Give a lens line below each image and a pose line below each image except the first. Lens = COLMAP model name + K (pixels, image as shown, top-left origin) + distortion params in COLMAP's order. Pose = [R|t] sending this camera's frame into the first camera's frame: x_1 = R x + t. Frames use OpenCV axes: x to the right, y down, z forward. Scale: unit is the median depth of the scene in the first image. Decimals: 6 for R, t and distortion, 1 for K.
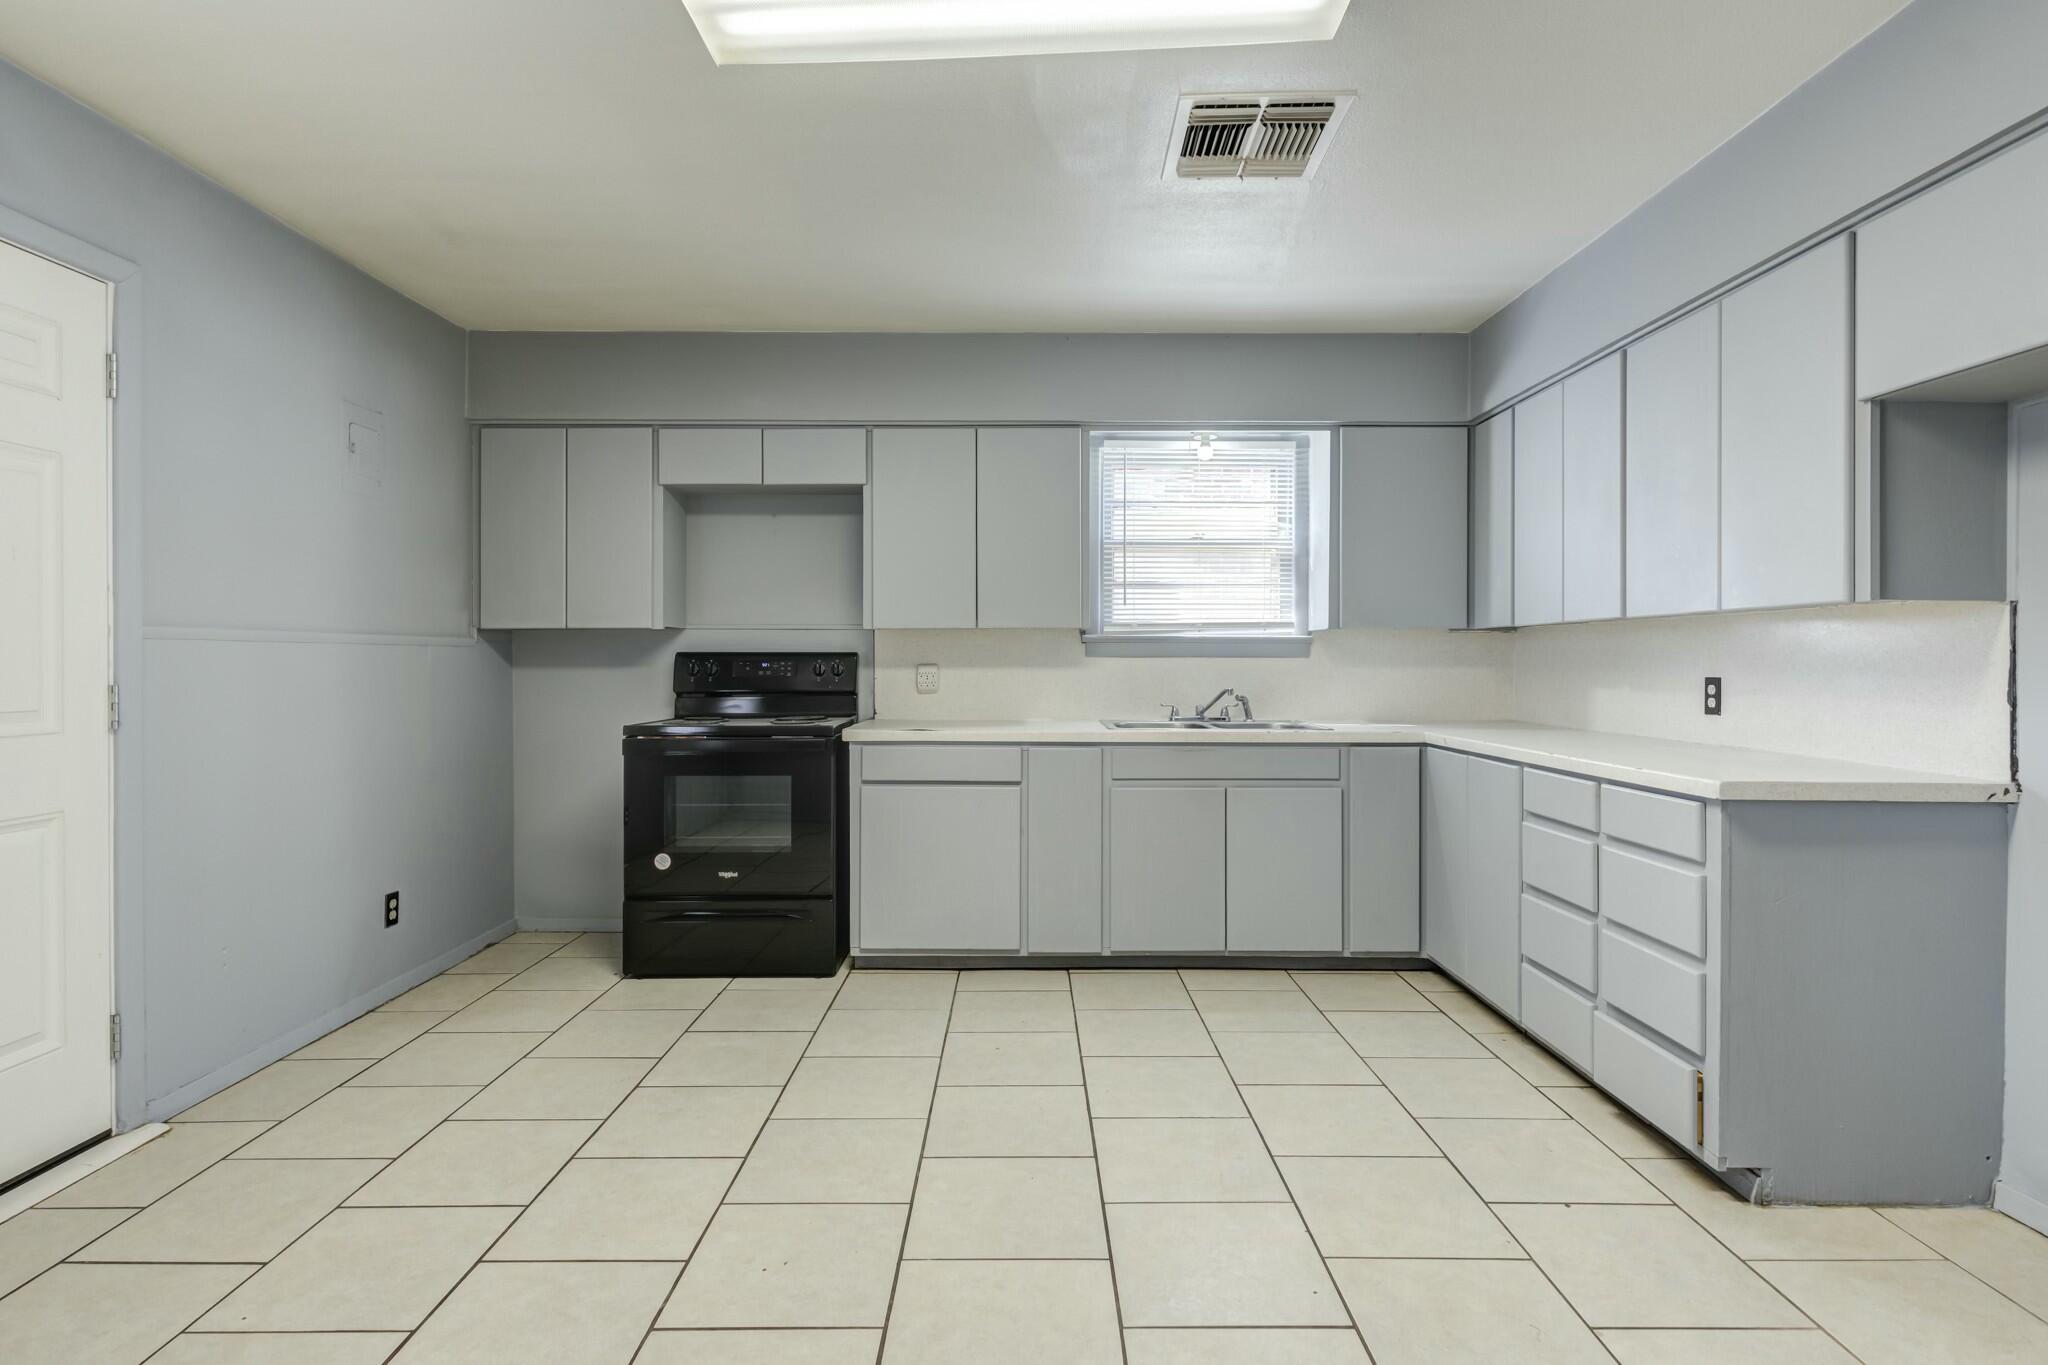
lens RADIAL K [[1036.0, 0, 1021.2], [0, 1036.0, 662.1], [0, 0, 1]] dist [0.001528, -0.003741]
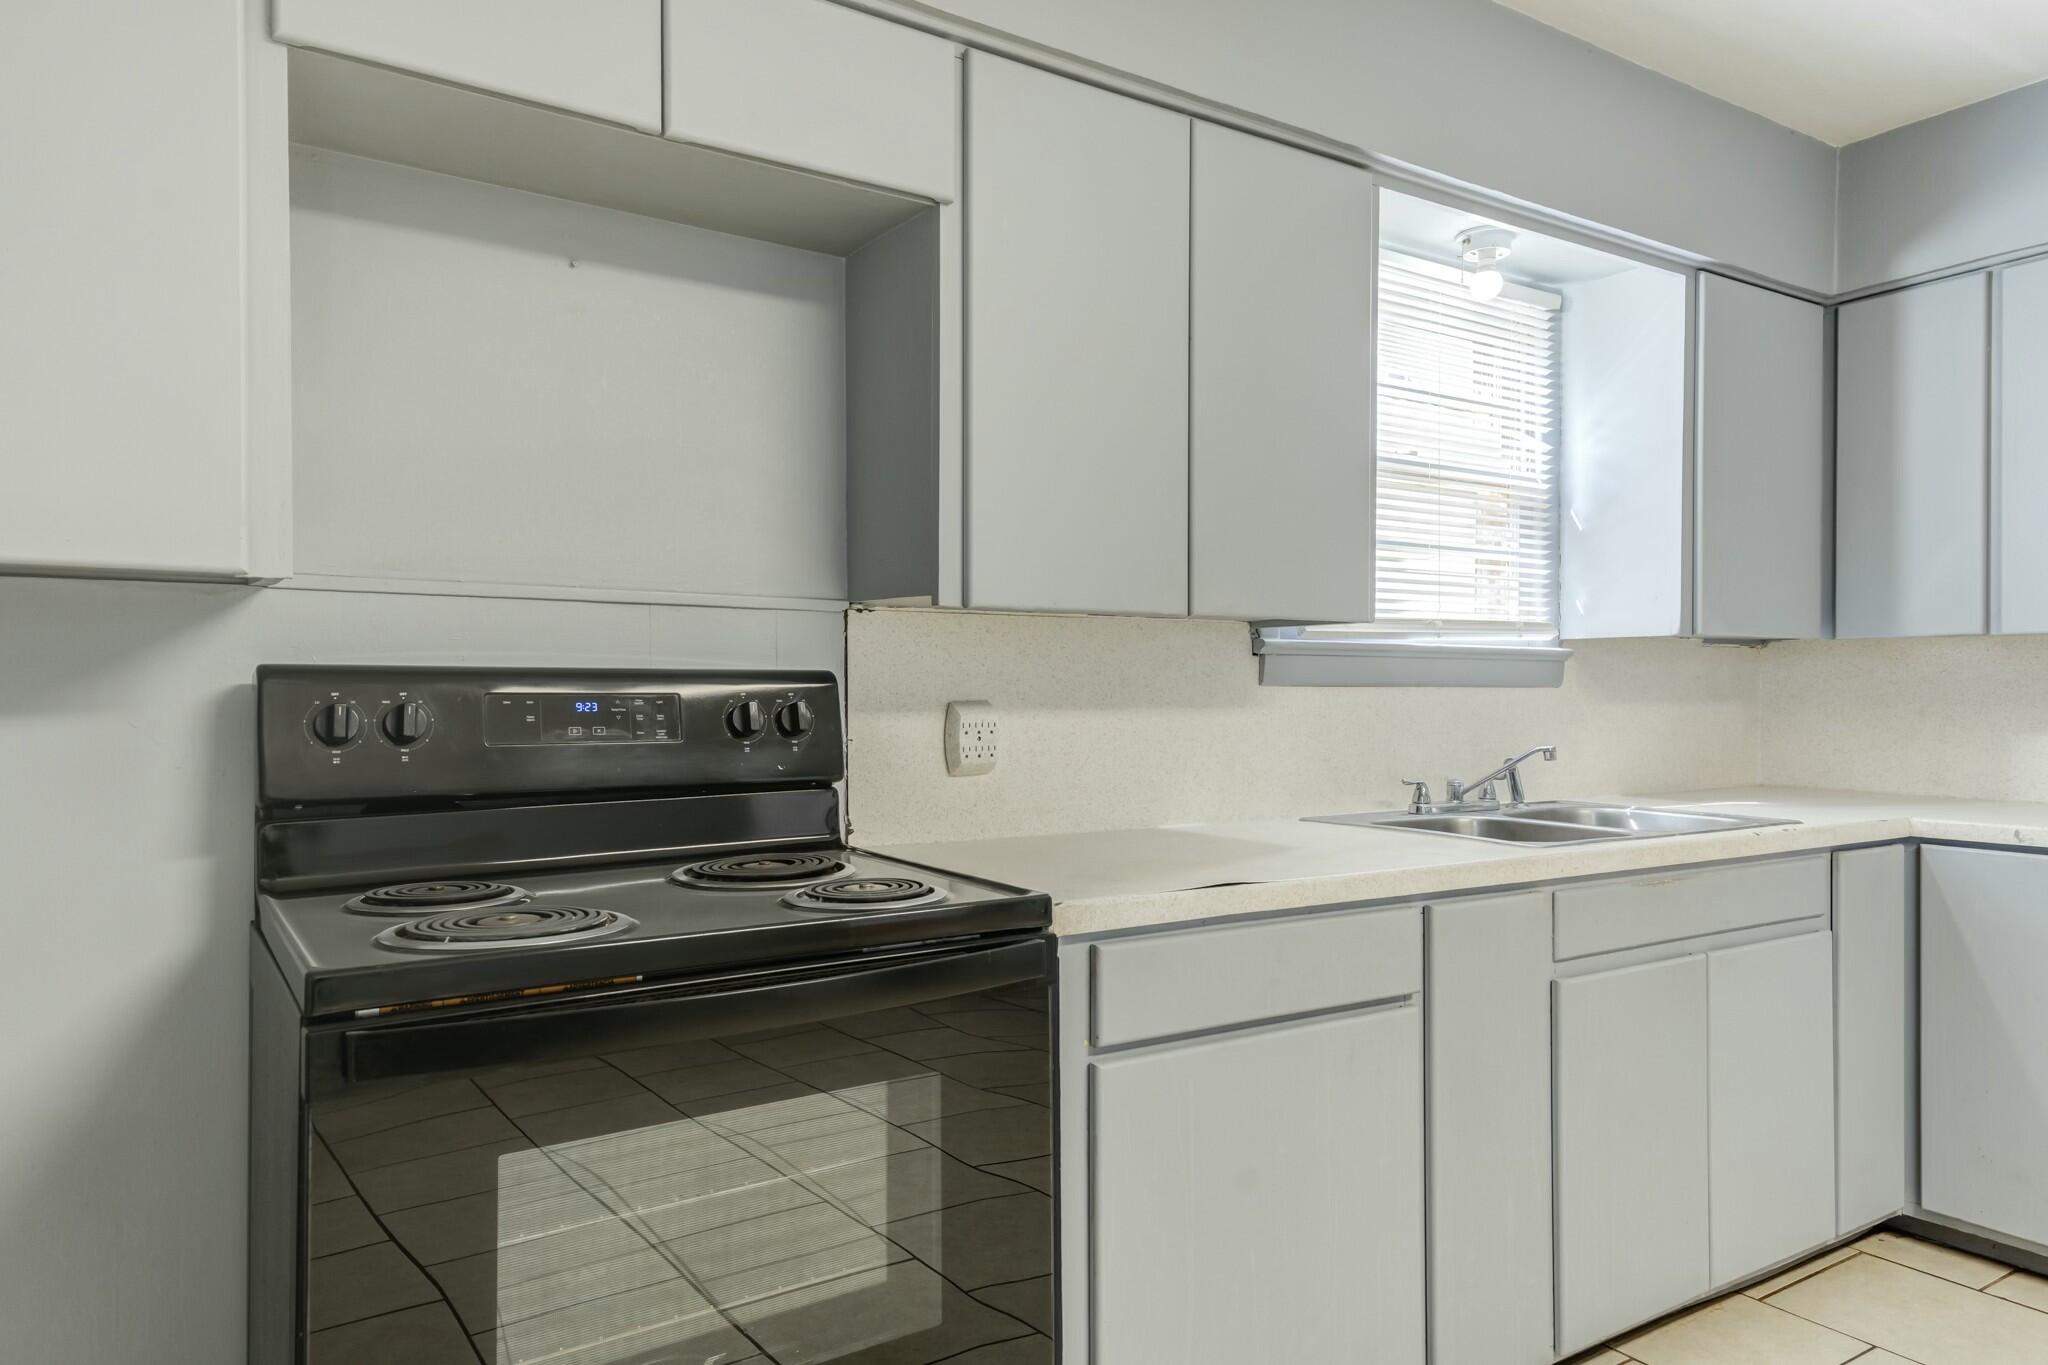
lens RADIAL K [[1348.1, 0, 1037.0], [0, 1348.1, 693.9], [0, 0, 1]] dist [0.009854, 0.001490]
pose [[0.828254, -0.001383, 0.560350, -0.394710], [0.000189, 0.999998, 0.002189, -0.002250], [-0.560352, -0.001707, 0.828253, 0.604552]]
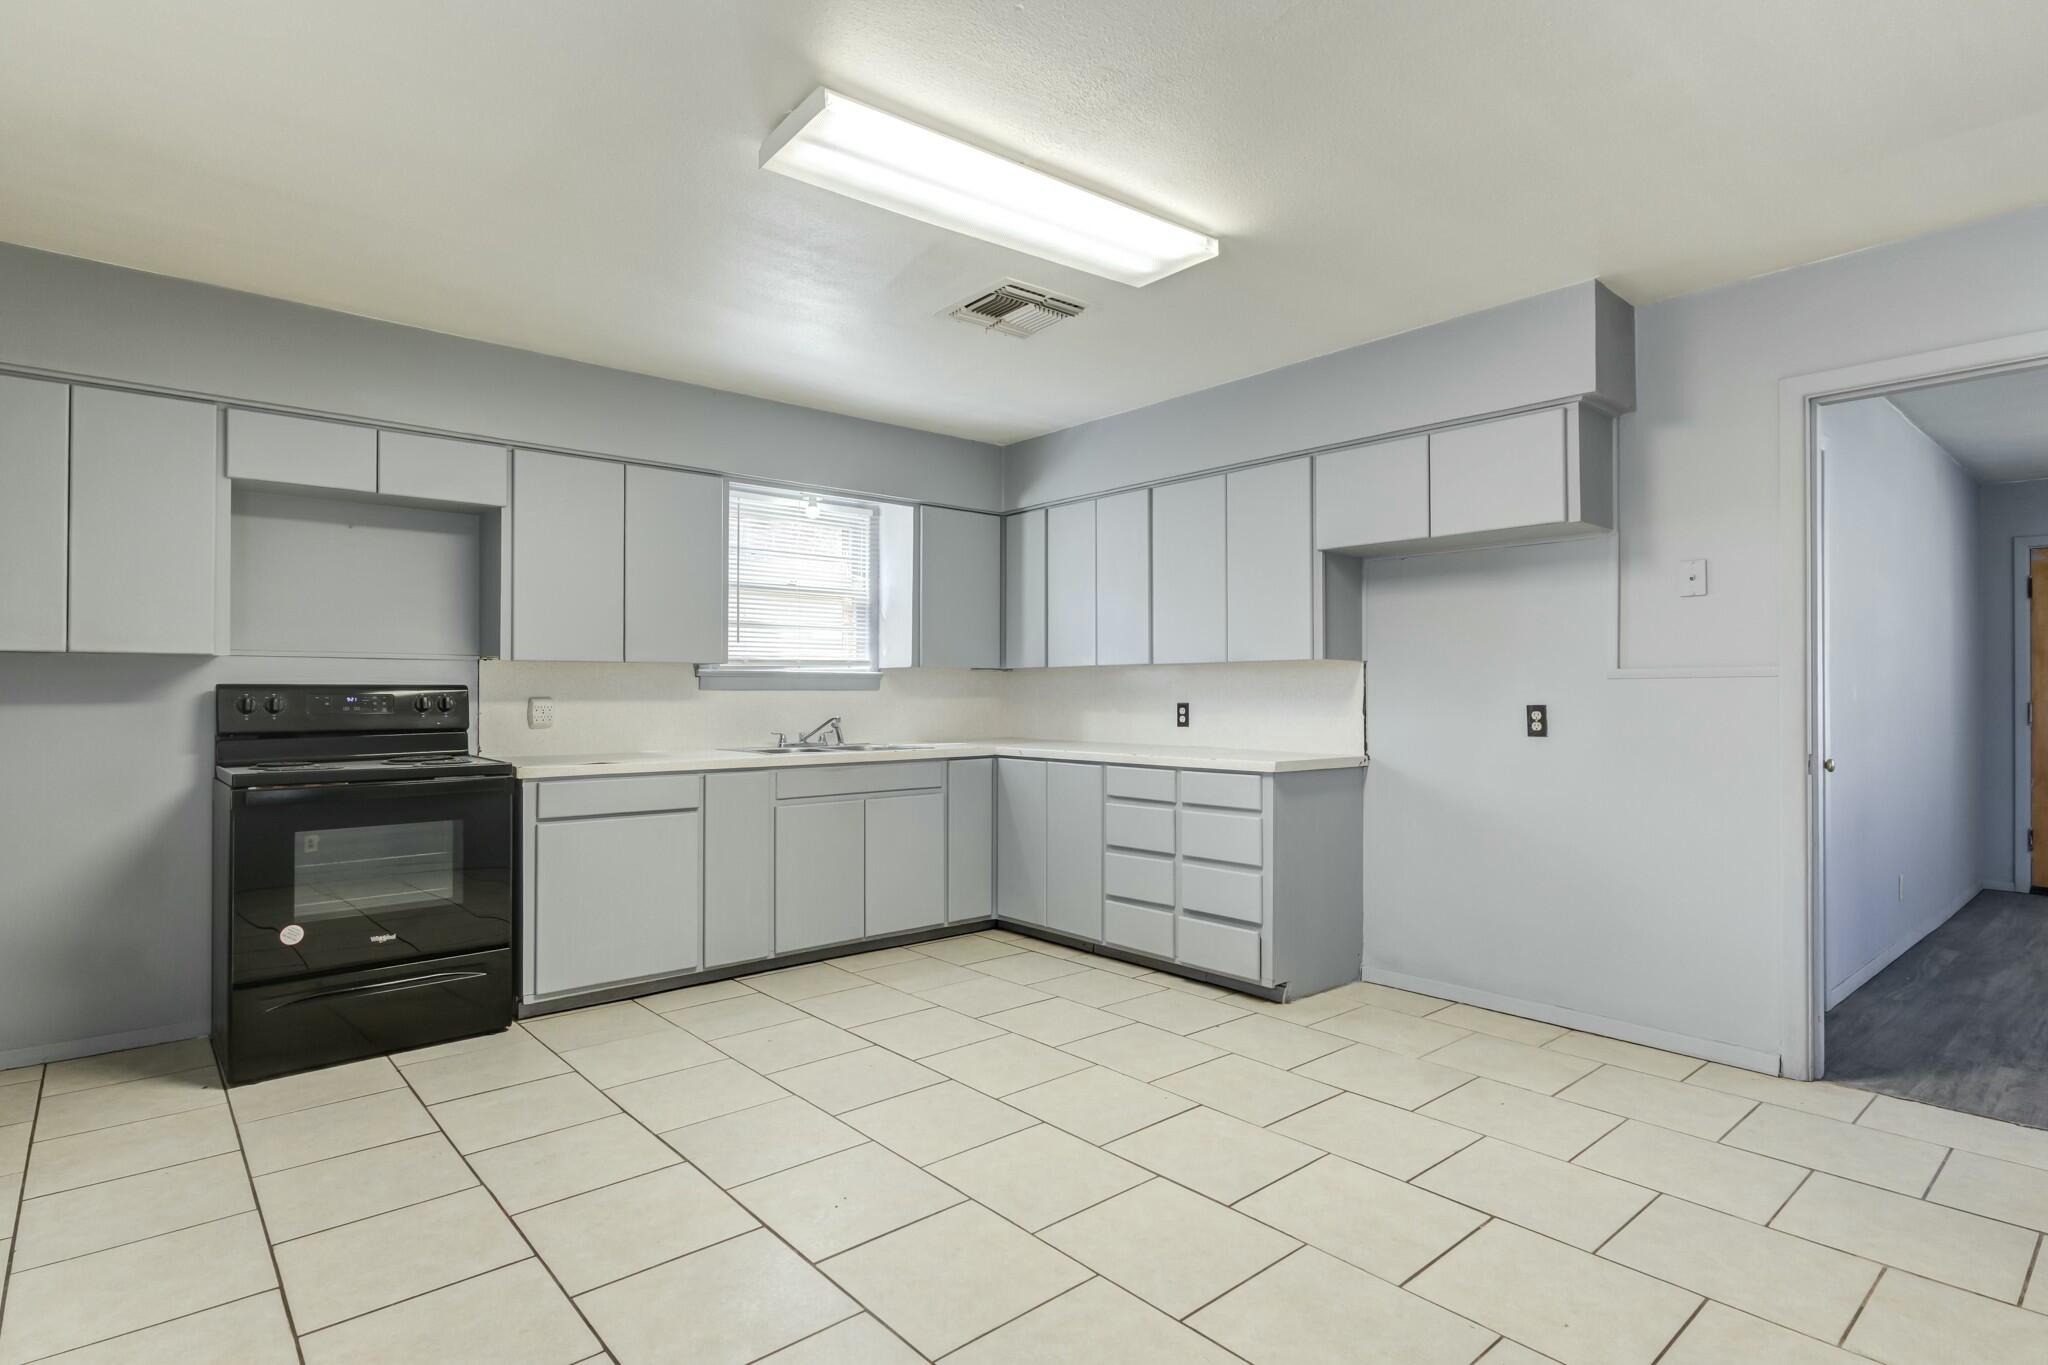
lens RADIAL K [[1055.2, 0, 1030.5], [0, 1055.2, 676.1], [0, 0, 1]] dist [-0.001517, -0.003067]
pose [[0.749338, 0.008890, 0.662128, -0.433498], [0.002941, 0.999855, -0.016753, -0.000106], [-0.662181, 0.014501, 0.749203, -0.032141]]
